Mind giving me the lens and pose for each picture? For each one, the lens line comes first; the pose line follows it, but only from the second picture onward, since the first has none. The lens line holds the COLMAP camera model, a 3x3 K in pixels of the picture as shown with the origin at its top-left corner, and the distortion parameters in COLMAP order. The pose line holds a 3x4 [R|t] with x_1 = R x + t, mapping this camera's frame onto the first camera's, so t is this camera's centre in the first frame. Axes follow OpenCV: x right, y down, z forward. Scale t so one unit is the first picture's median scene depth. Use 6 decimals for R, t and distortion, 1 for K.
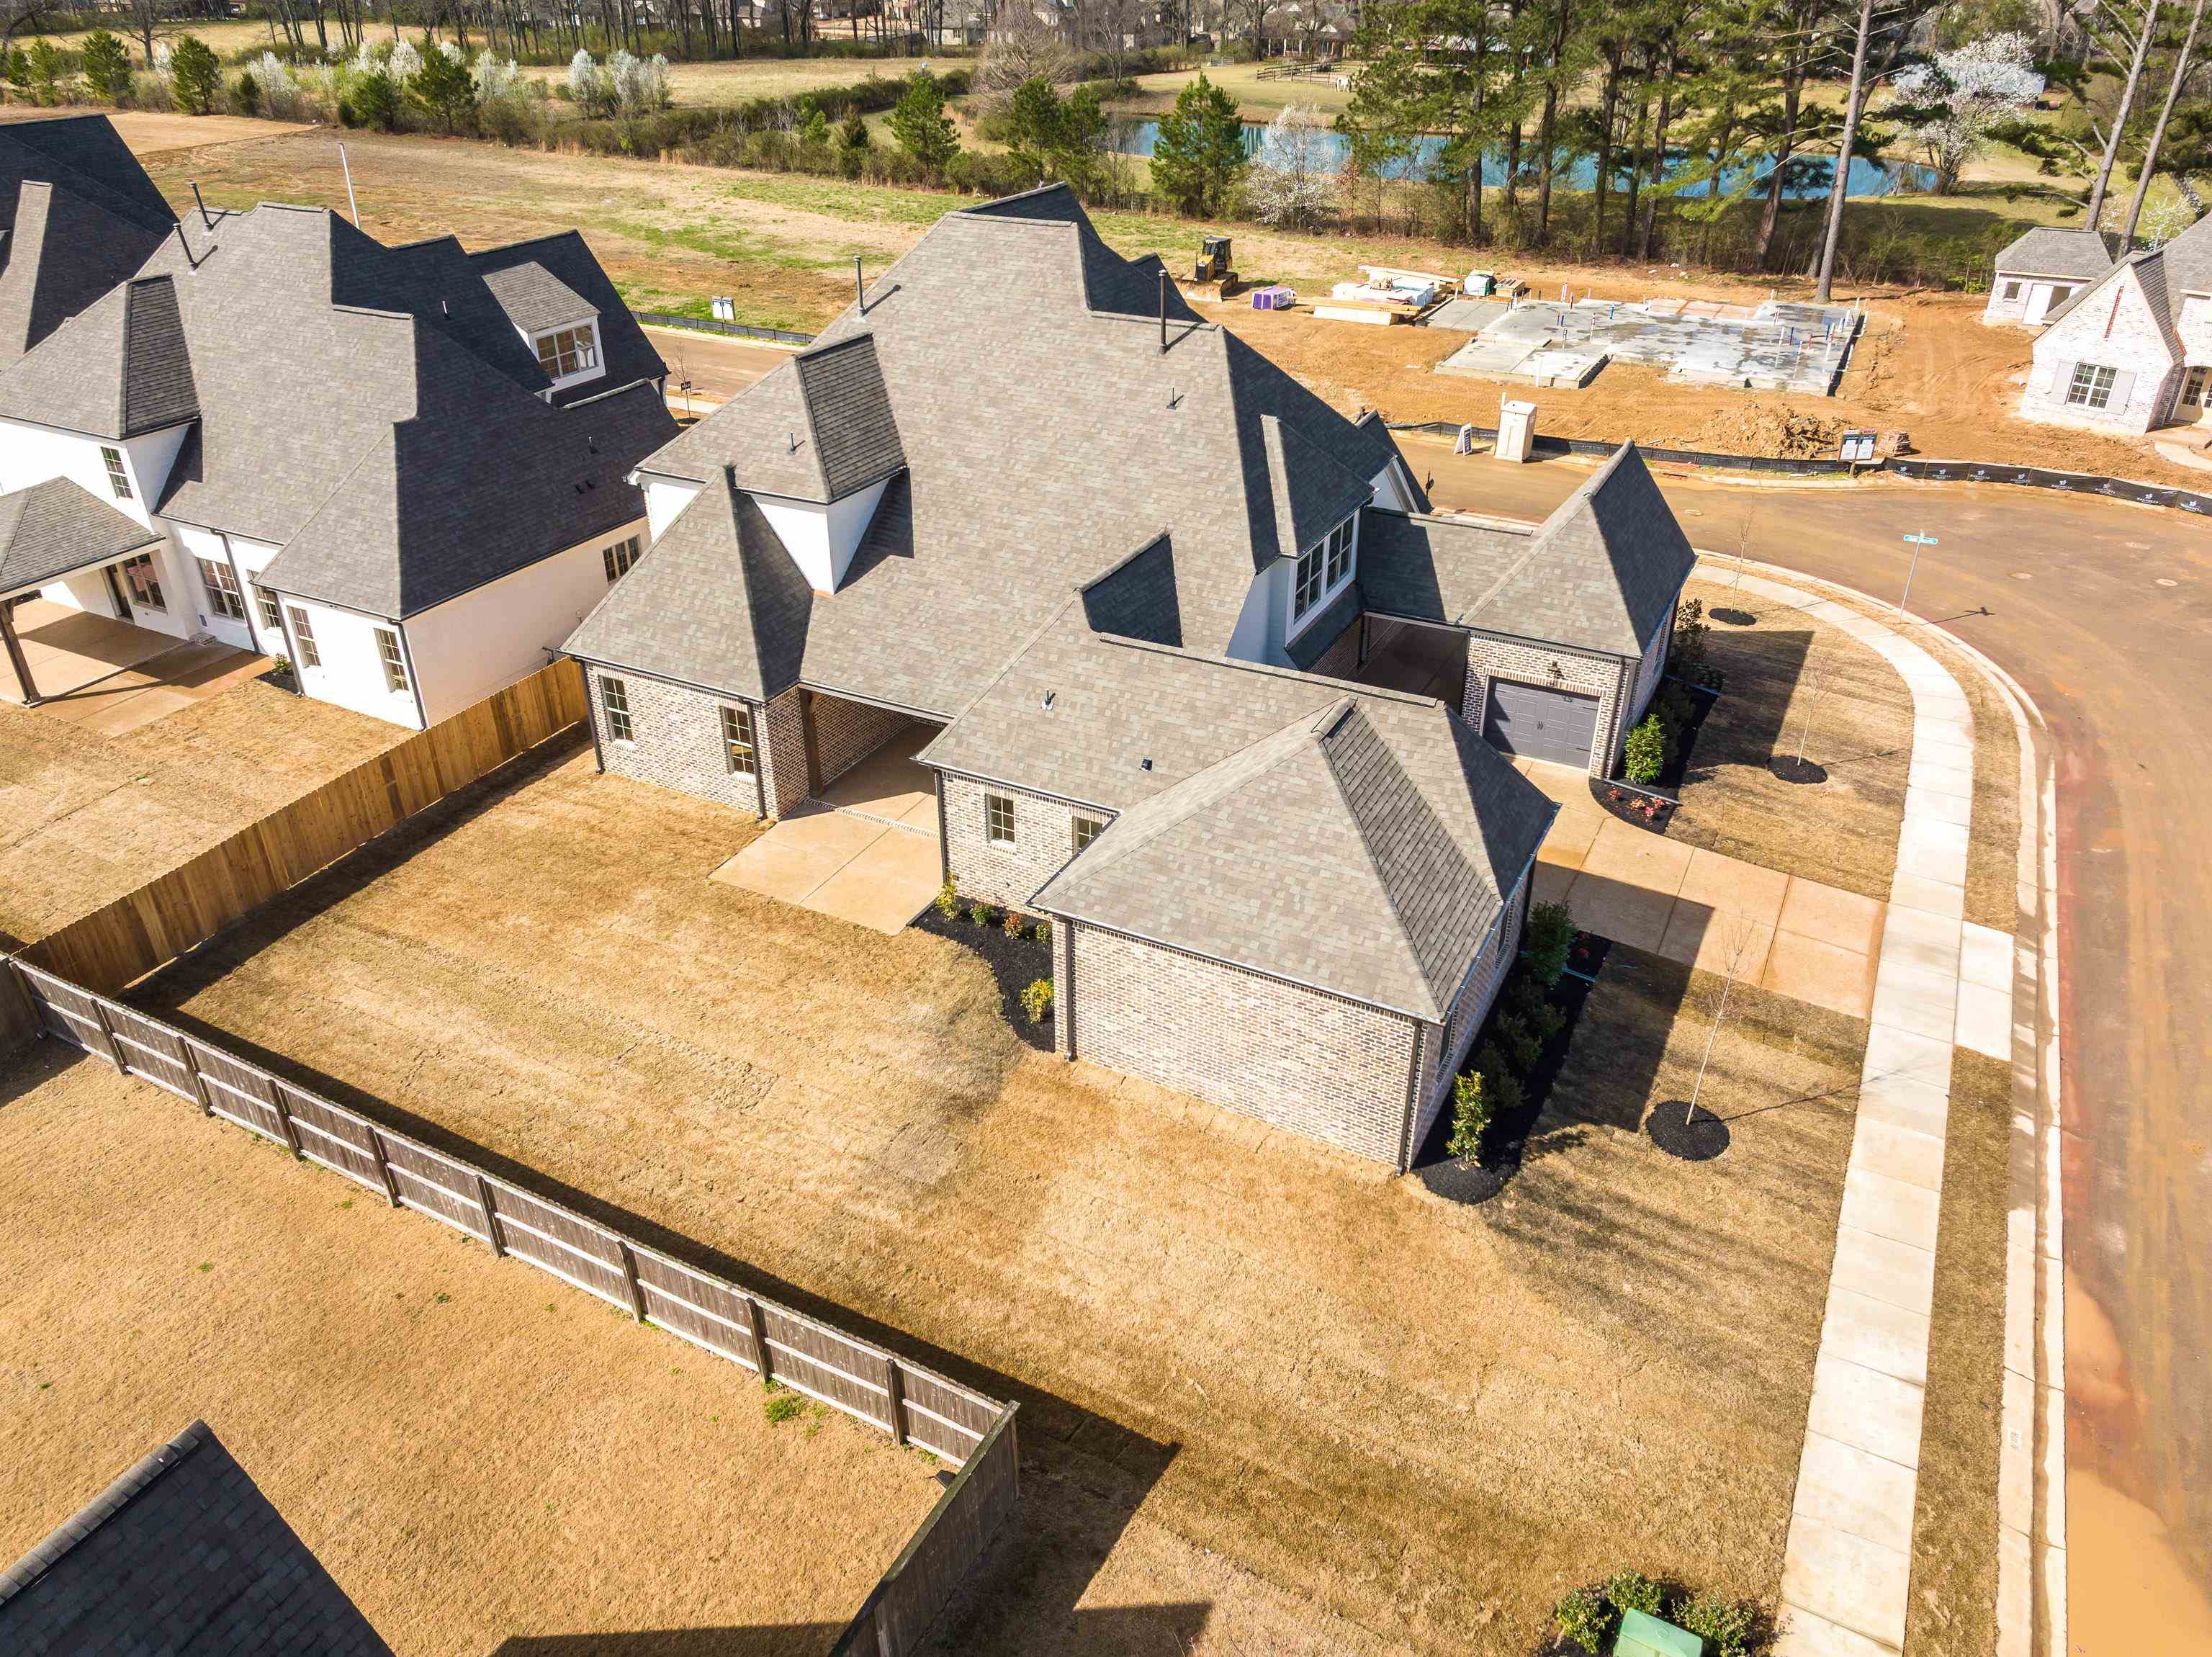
lens RADIAL K [[1549.3, 0, 1103.5], [0, 1549.3, 828.2], [0, 0, 1]] dist [-0.018147, 0.001831]
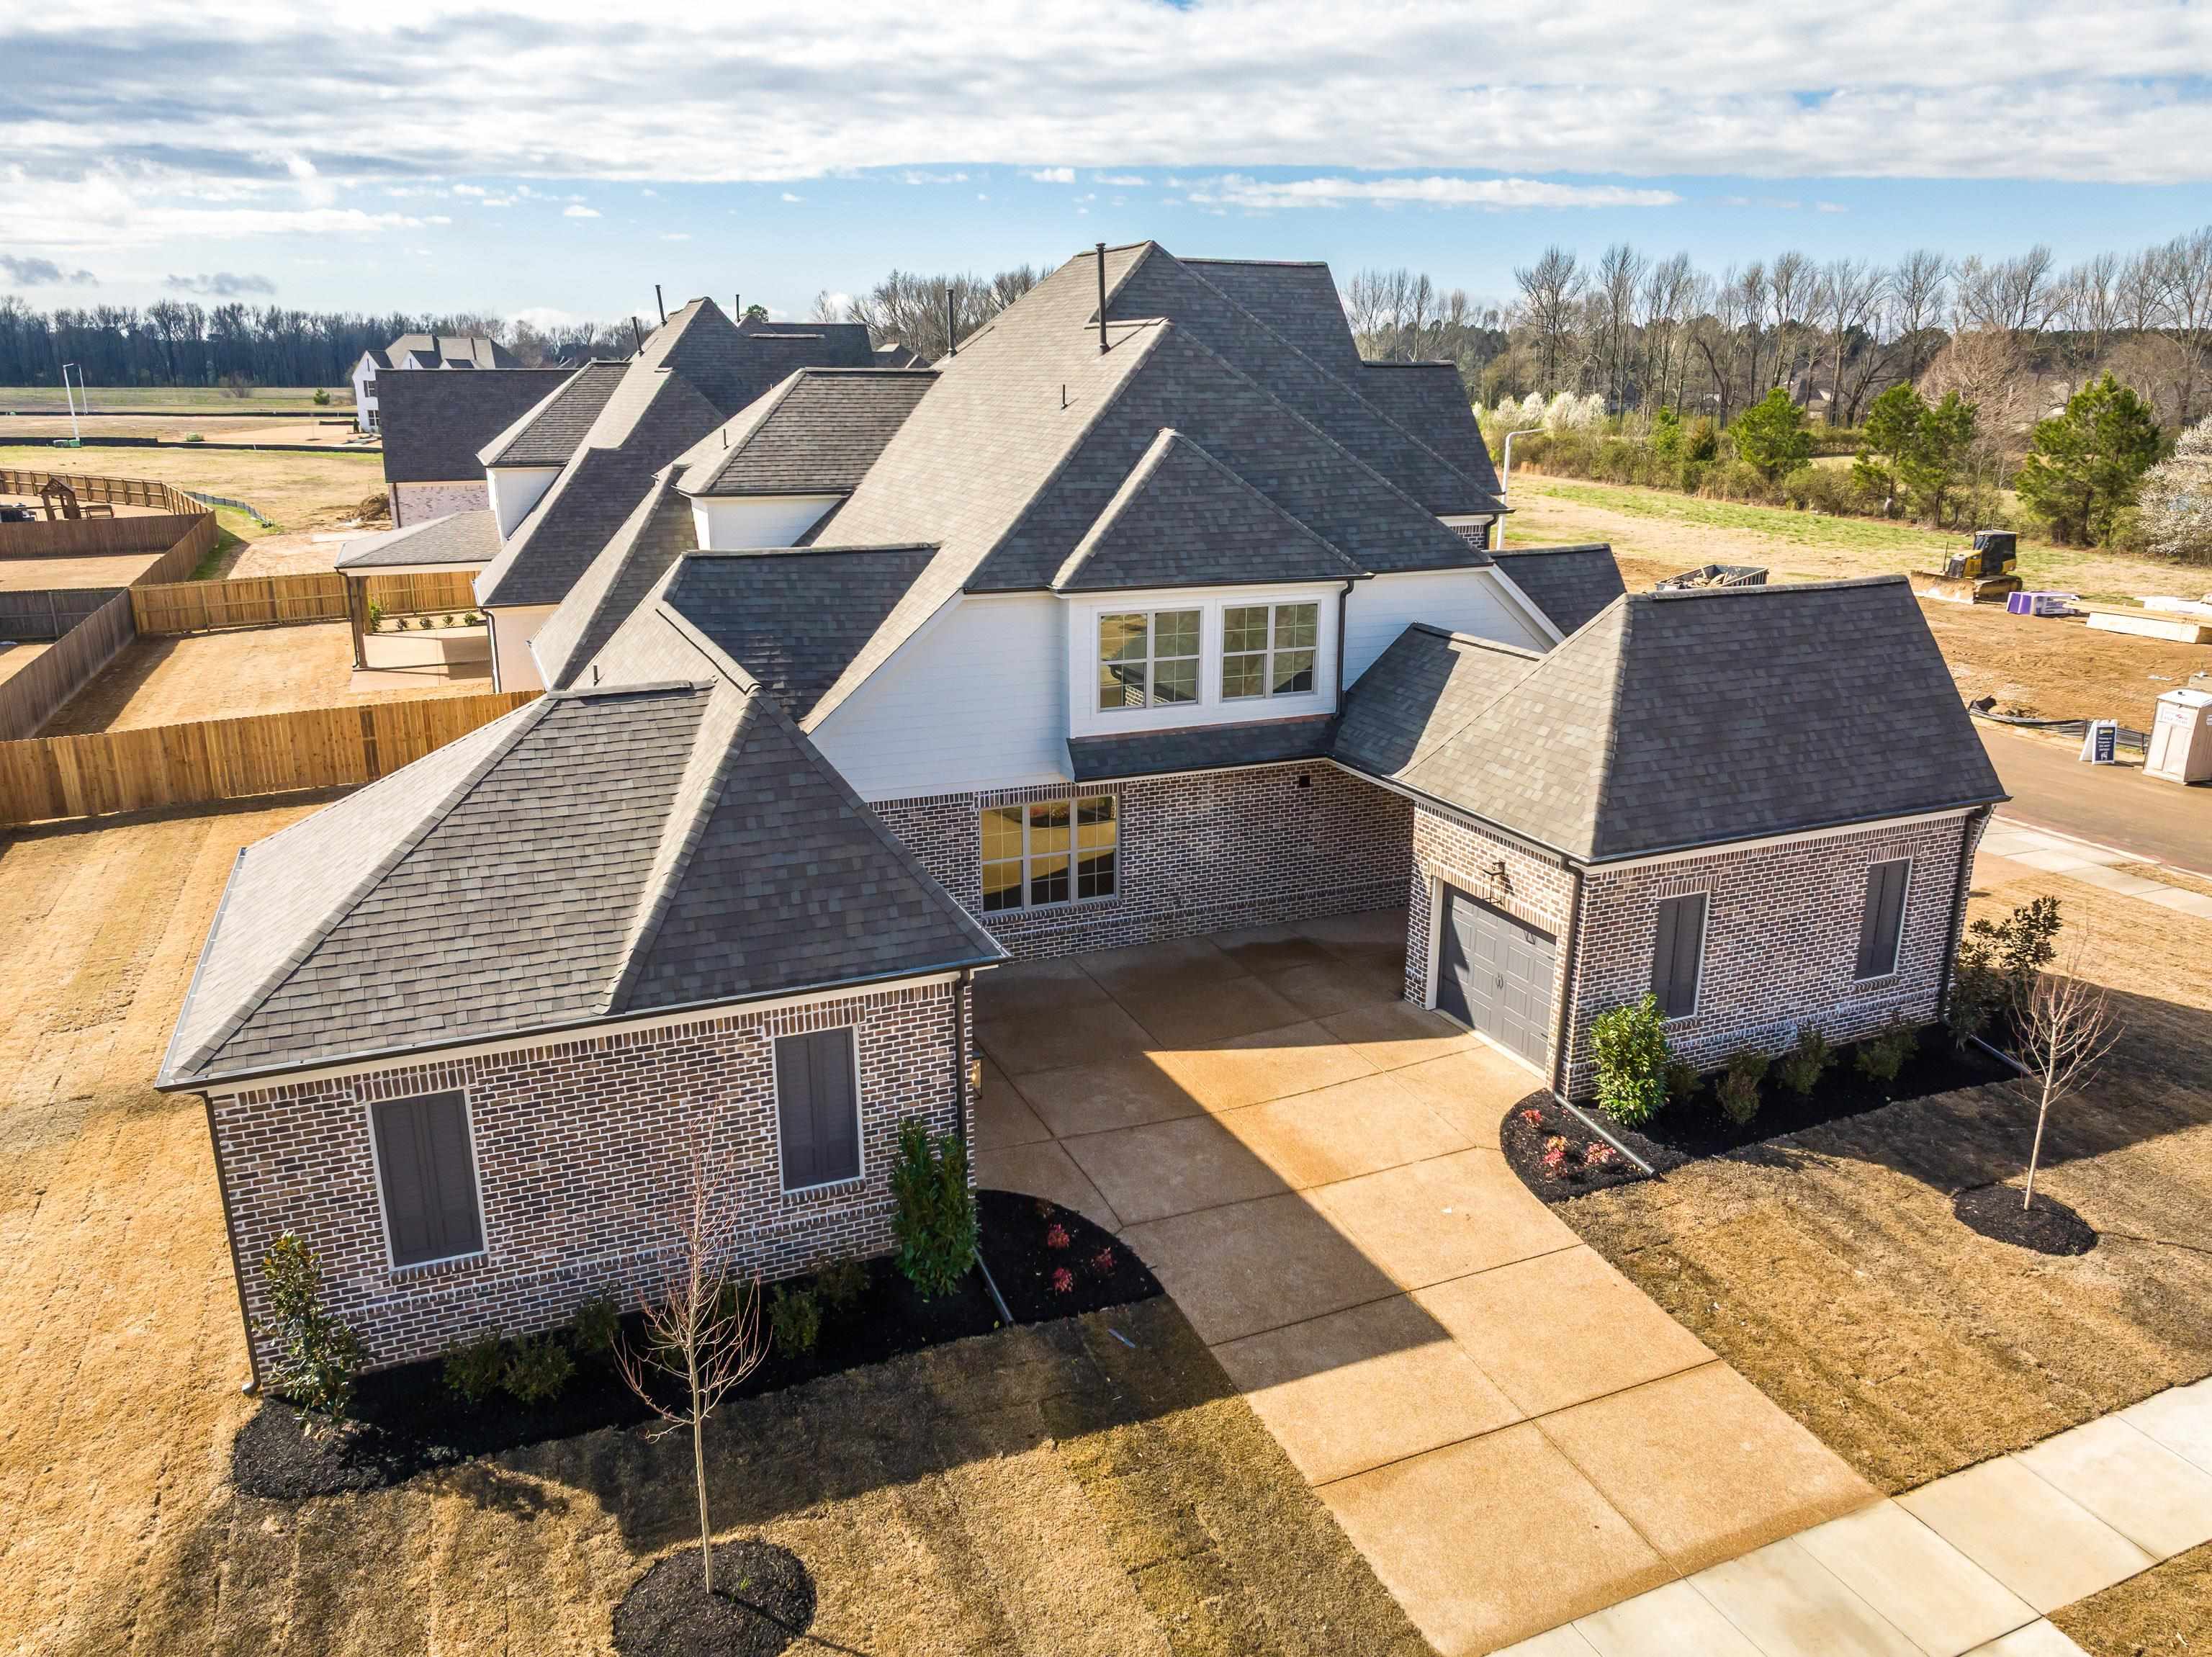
lens RADIAL K [[1549.3, 0, 1104.6], [0, 1549.3, 827.4], [0, 0, 1]] dist [-0.018147, 0.001831]
pose [[0.774534, 0.182468, -0.605643, 0.500461], [-0.323700, 0.936951, -0.131684, 0.002244], [0.543430, 0.298040, 0.784765, 0.455973]]
